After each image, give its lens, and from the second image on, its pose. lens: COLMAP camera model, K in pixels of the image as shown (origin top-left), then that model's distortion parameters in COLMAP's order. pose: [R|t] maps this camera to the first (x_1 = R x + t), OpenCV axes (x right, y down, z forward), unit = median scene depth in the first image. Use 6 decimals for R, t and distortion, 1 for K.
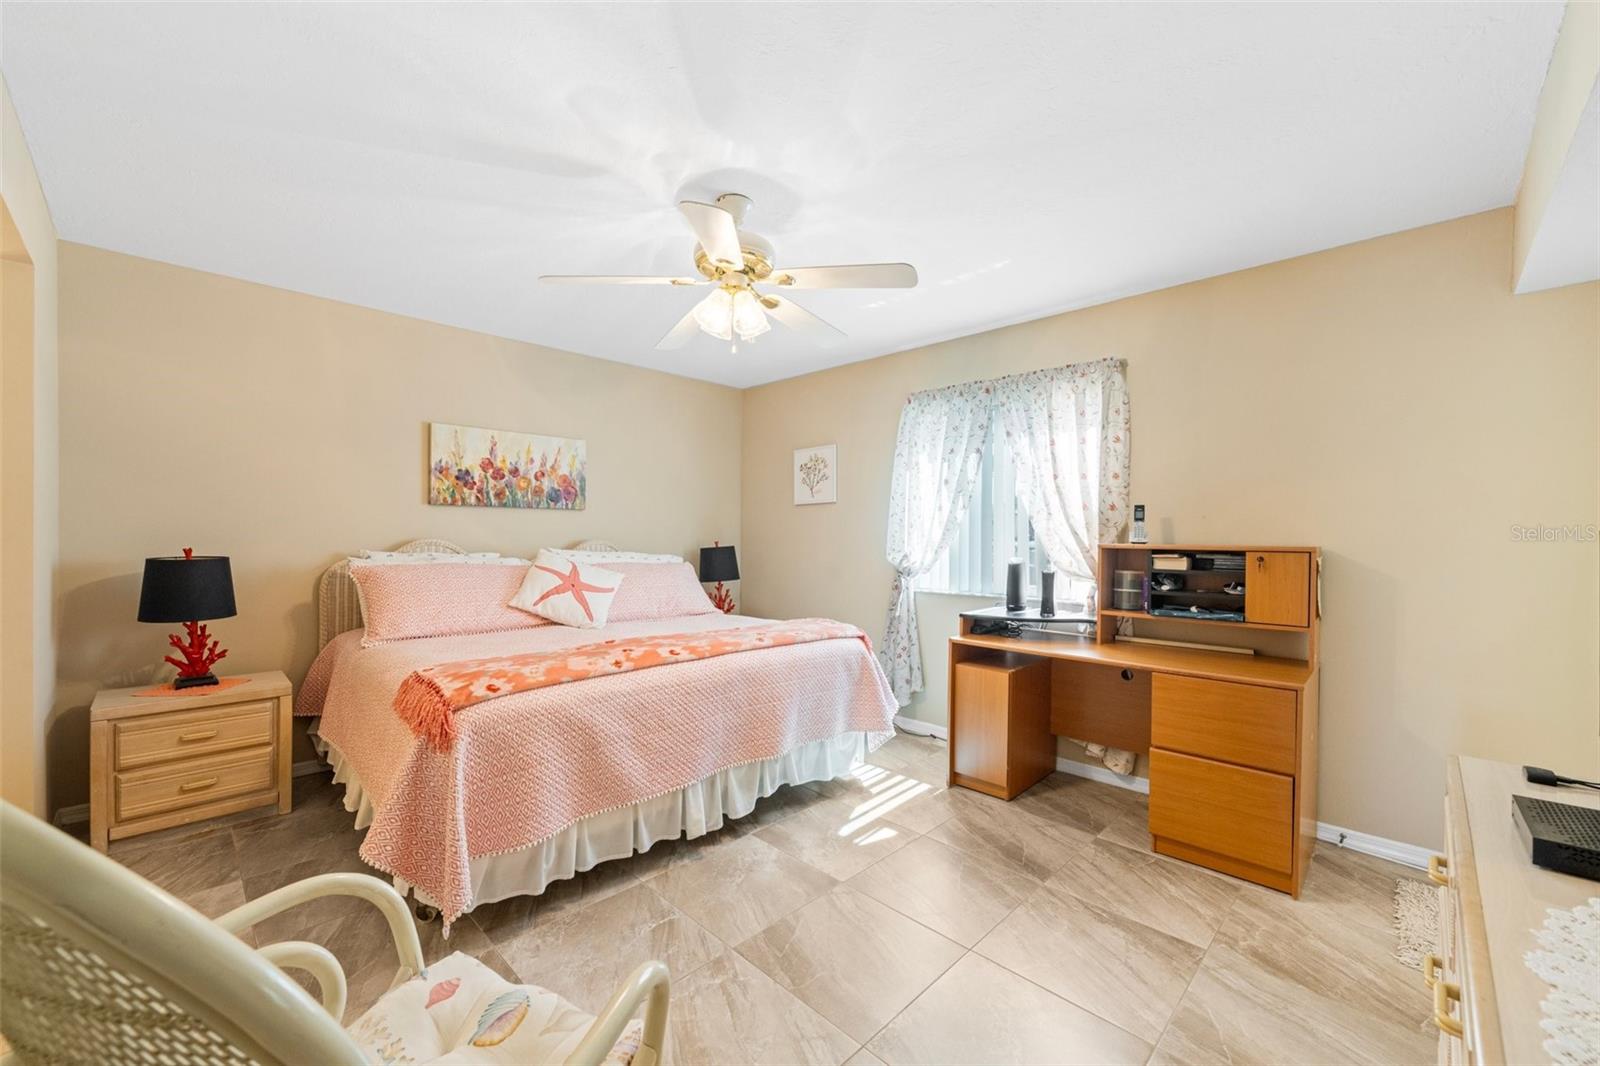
lens RADIAL K [[636.3, 0, 798.9], [0, 636.3, 532.8], [0, 0, 1]] dist [-0.000435, -0.000715]
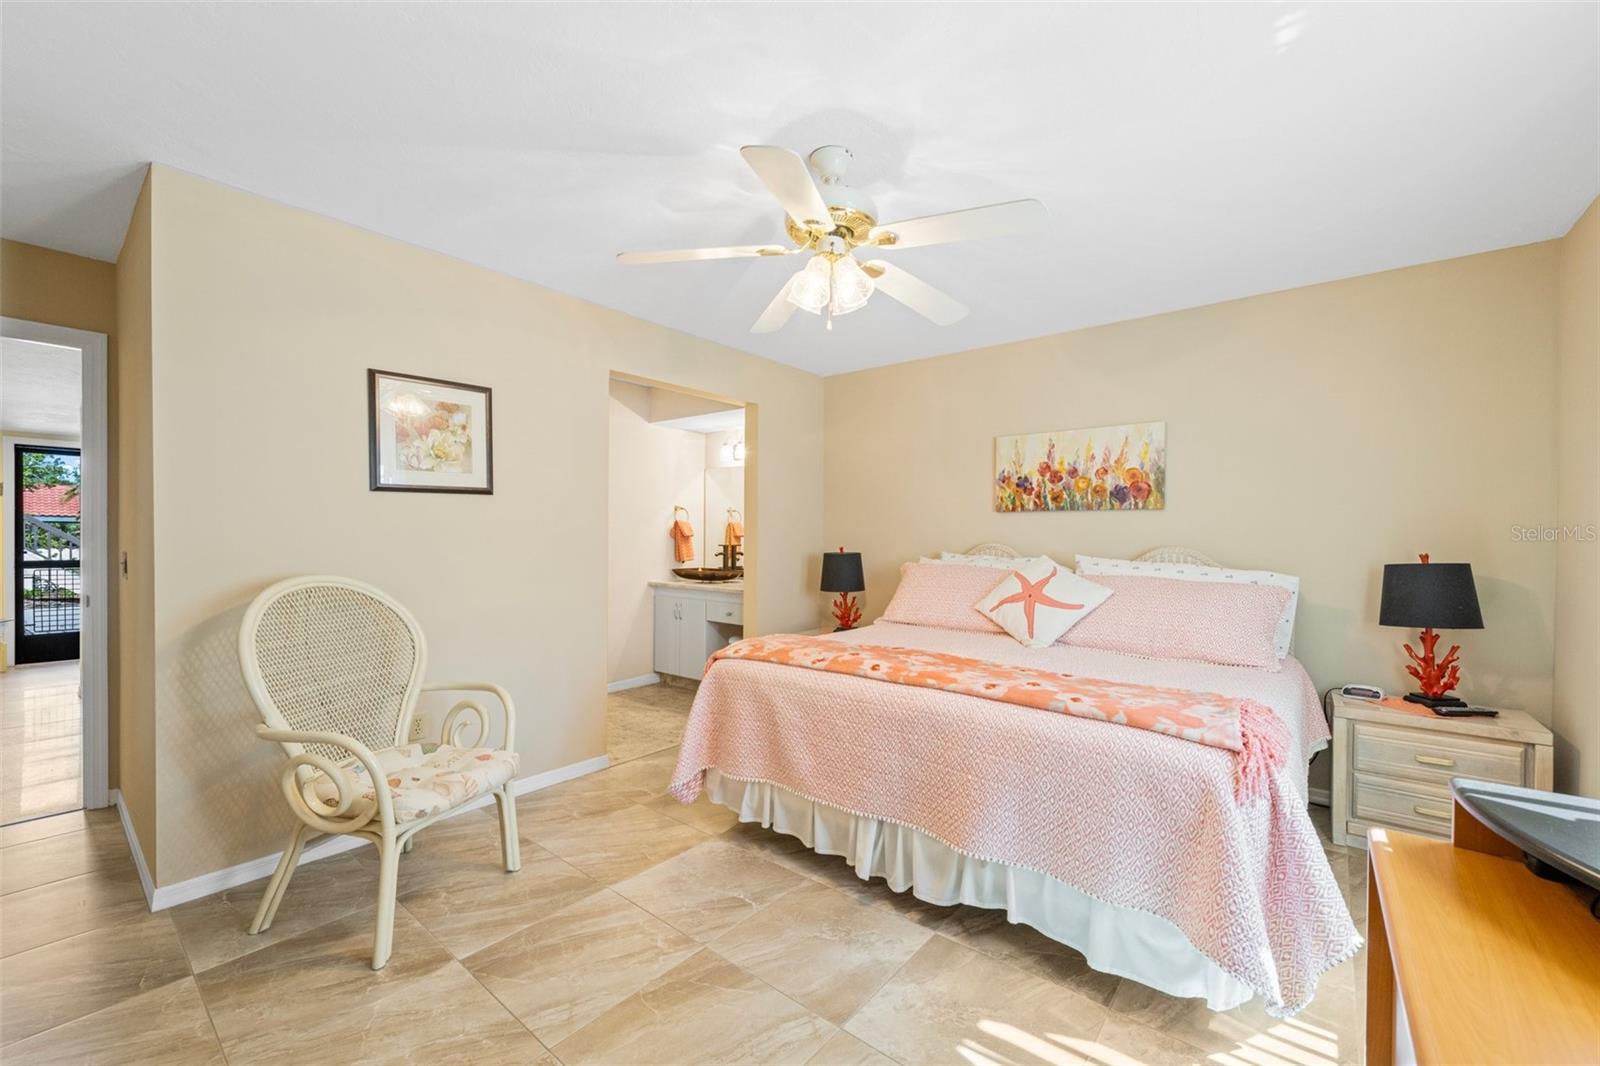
lens RADIAL K [[636.3, 0, 797.6], [0, 636.3, 539.5], [0, 0, 1]] dist [-0.000435, -0.000715]
pose [[0.091490, 0.002224, -0.995804, 0.469868], [-0.001410, 0.999997, 0.002104, 0.001352], [0.995805, 0.001211, 0.091493, 0.540083]]
